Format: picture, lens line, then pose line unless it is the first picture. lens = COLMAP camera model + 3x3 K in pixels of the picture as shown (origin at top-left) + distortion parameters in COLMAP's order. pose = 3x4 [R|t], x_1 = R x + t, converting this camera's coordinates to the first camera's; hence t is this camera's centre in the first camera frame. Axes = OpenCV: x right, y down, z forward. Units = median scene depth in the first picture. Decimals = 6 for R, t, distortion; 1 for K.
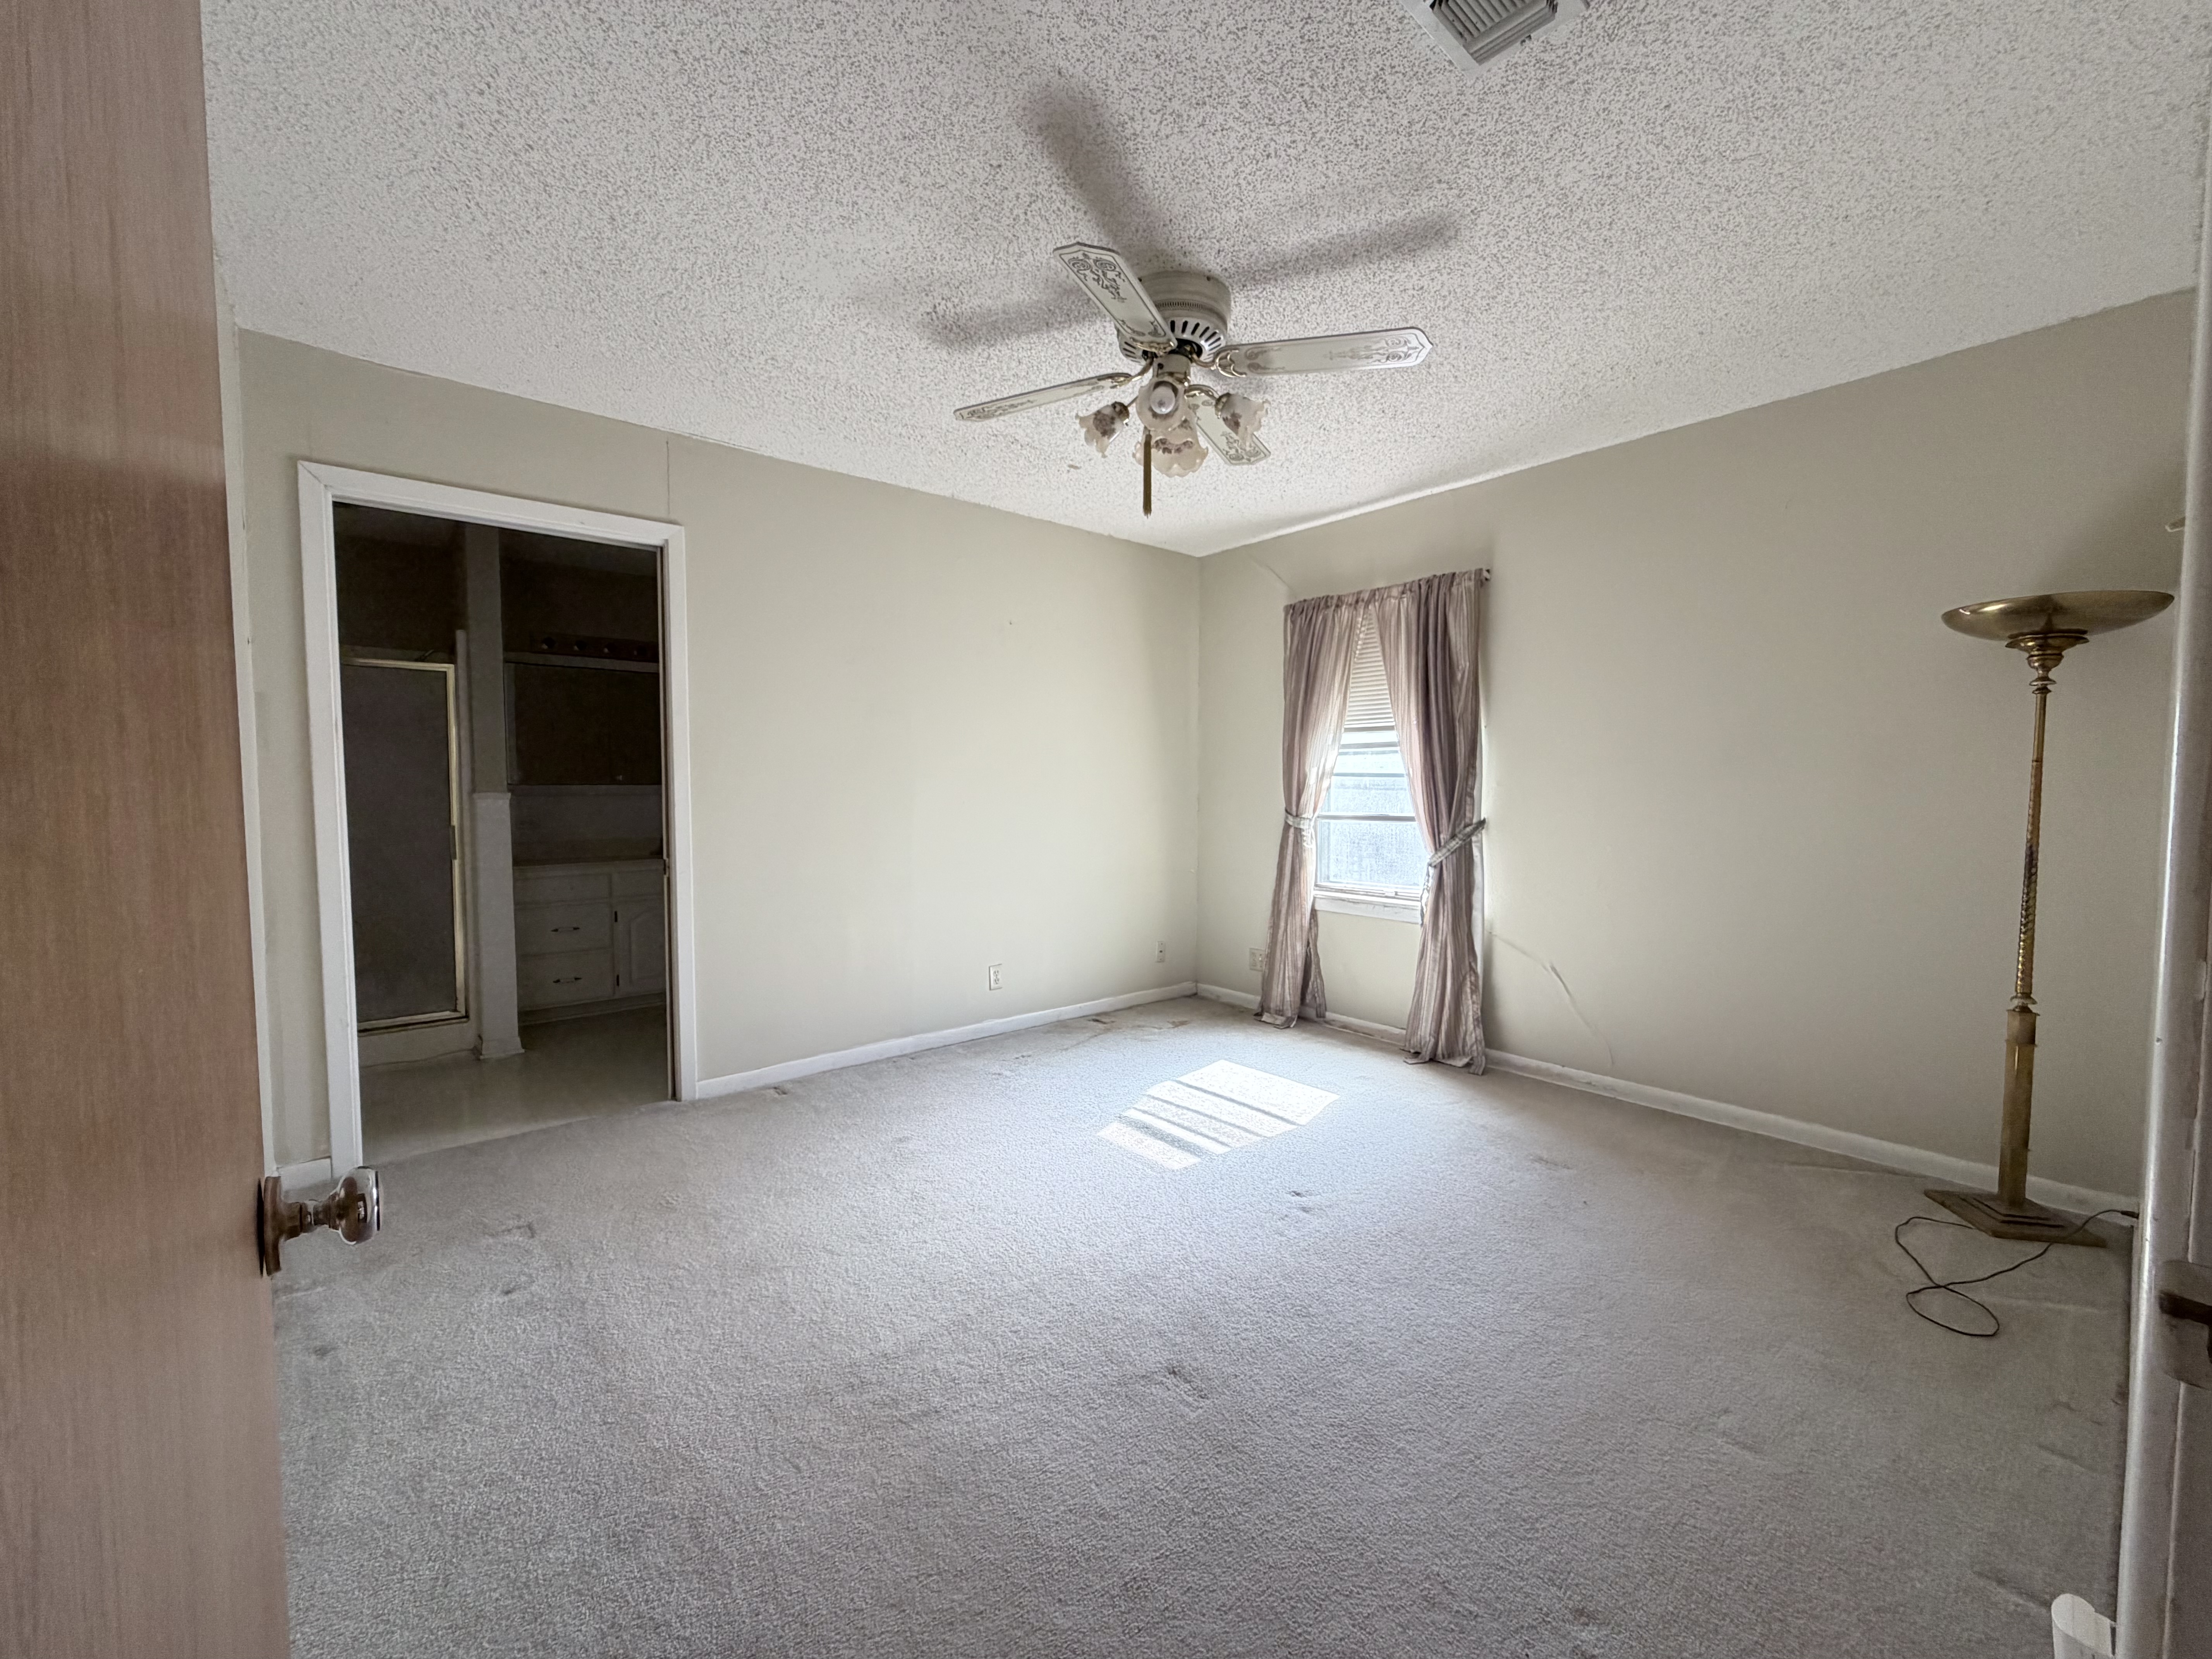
lens RADIAL K [[886.5, 0, 1106.3], [0, 886.5, 833.7], [0, 0, 1]] dist [0.001019, 0.000897]
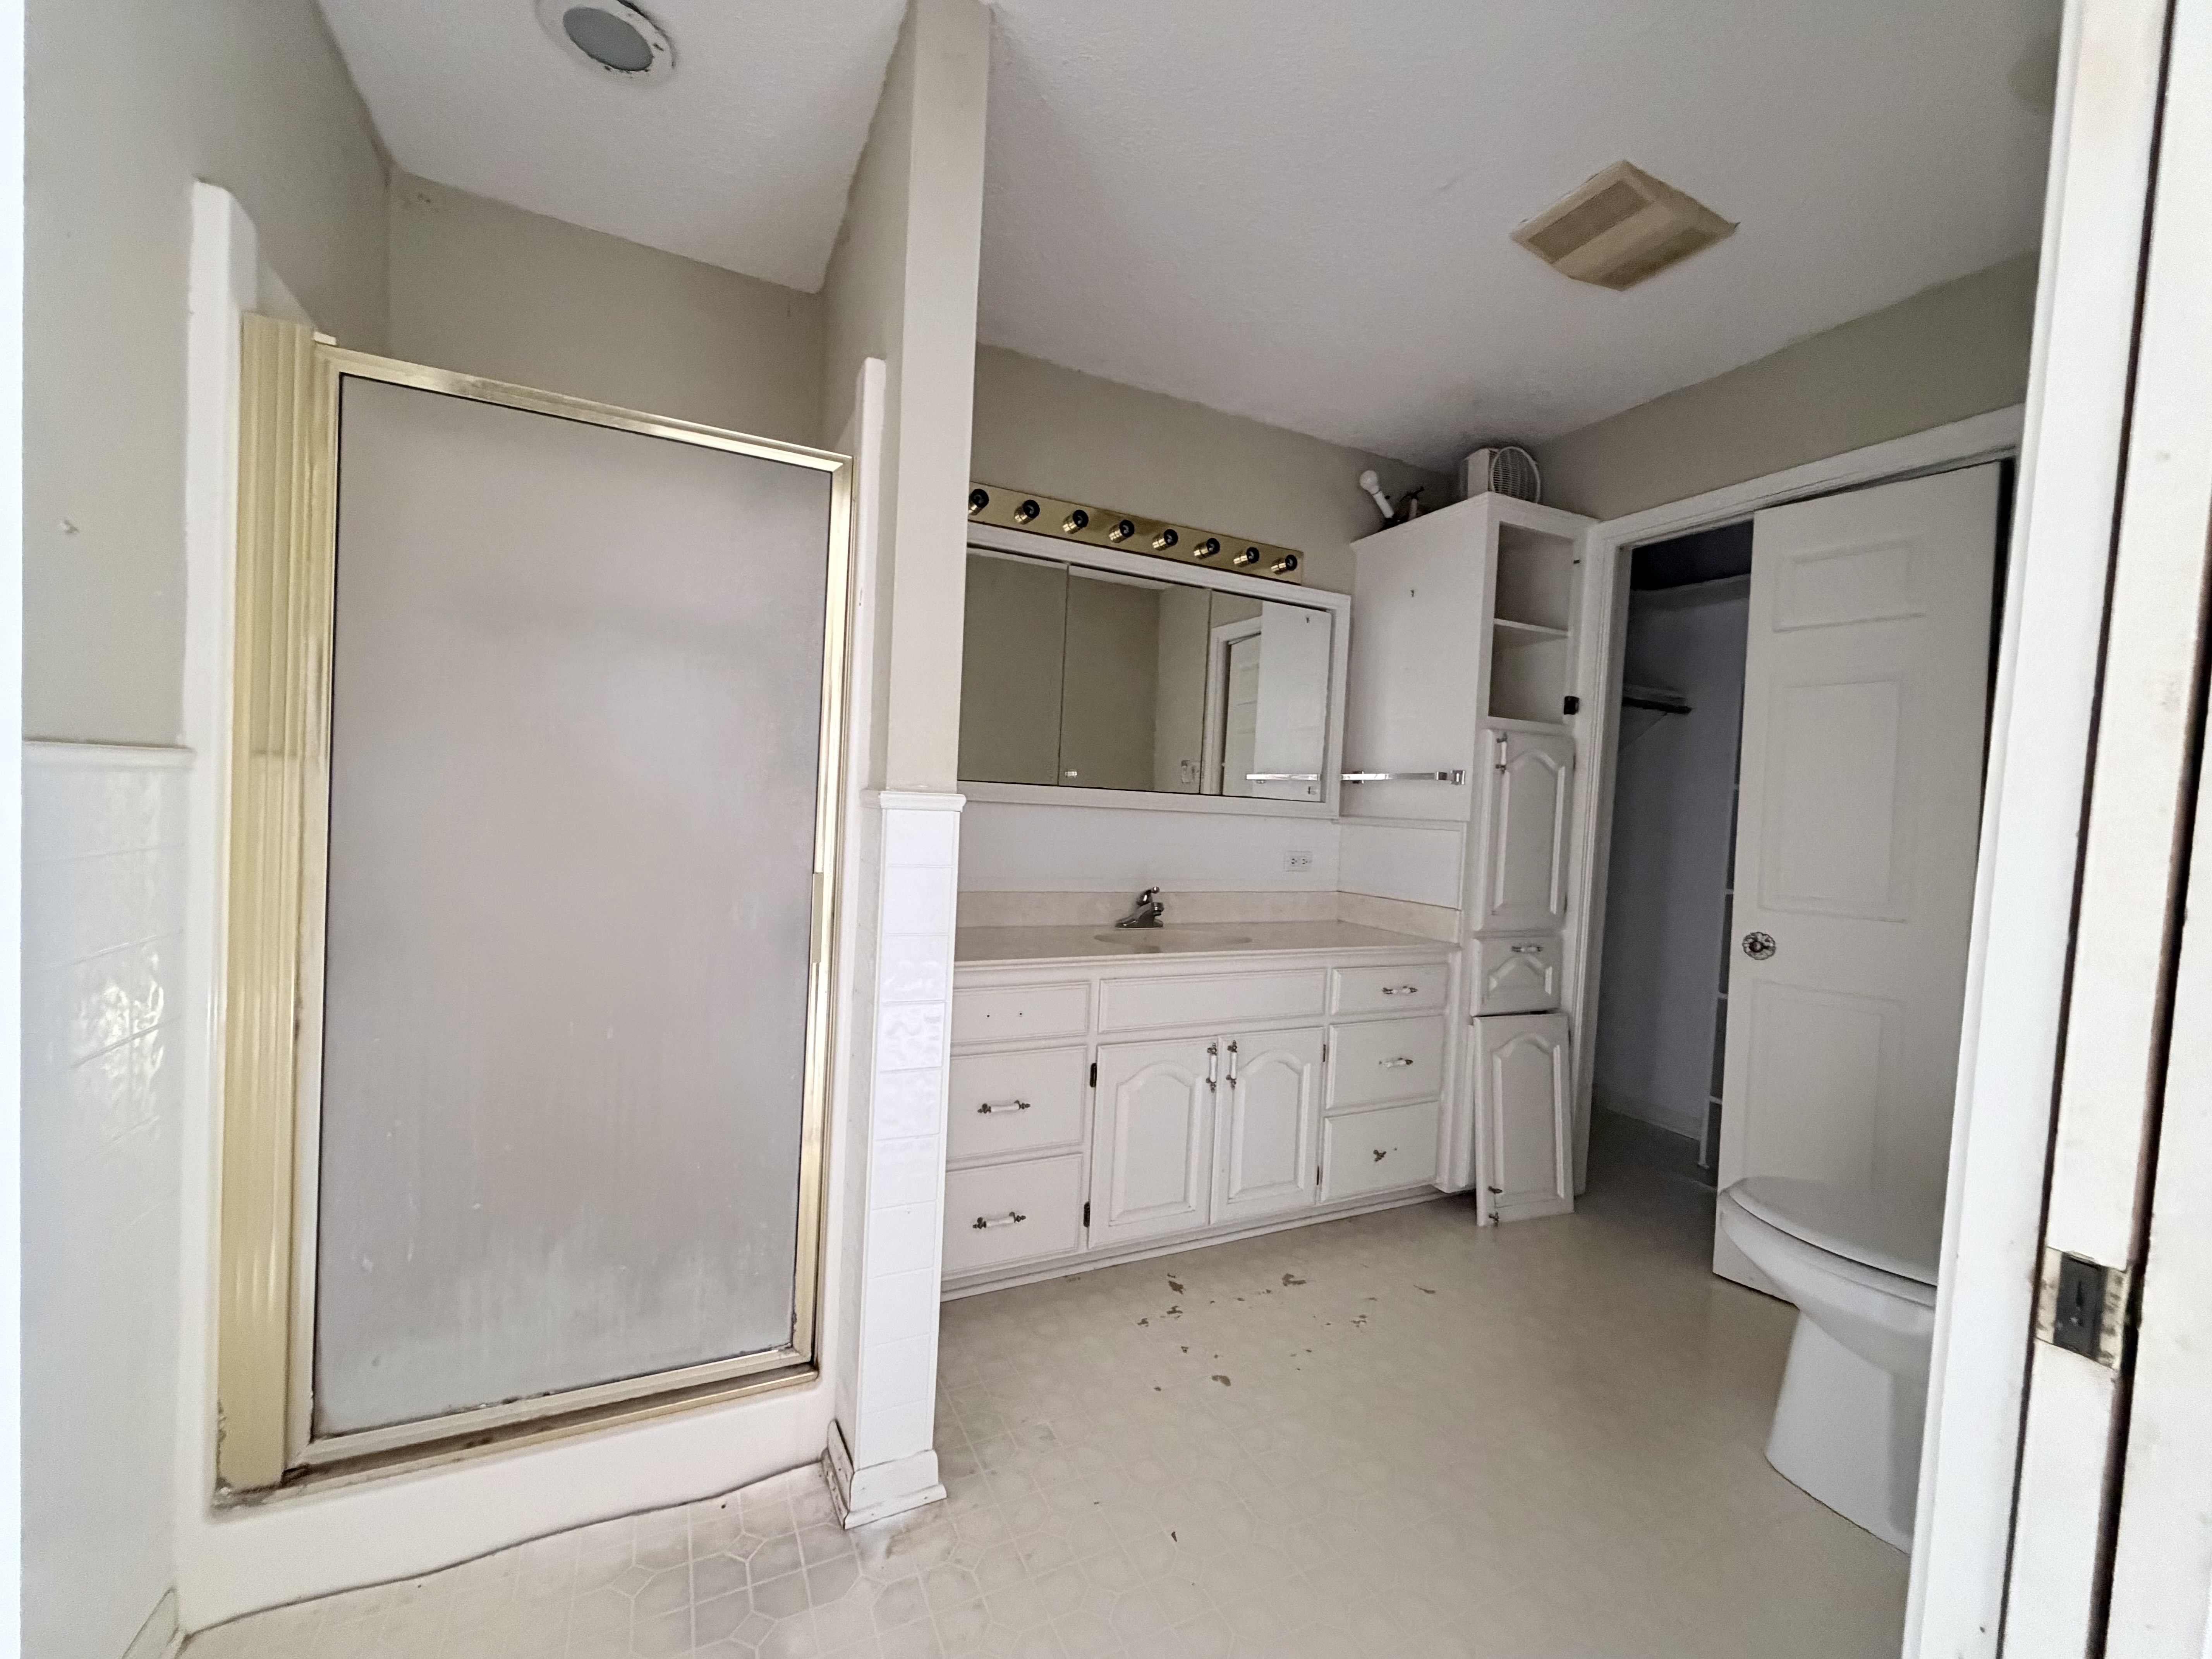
lens RADIAL K [[886.5, 0, 1101.0], [0, 886.5, 827.8], [0, 0, 1]] dist [0.001019, 0.000897]
pose [[0.970223, 0.056877, -0.235439, -0.521617], [-0.063238, 0.997807, -0.019548, -0.028287], [0.233811, 0.033855, 0.971693, 0.646335]]
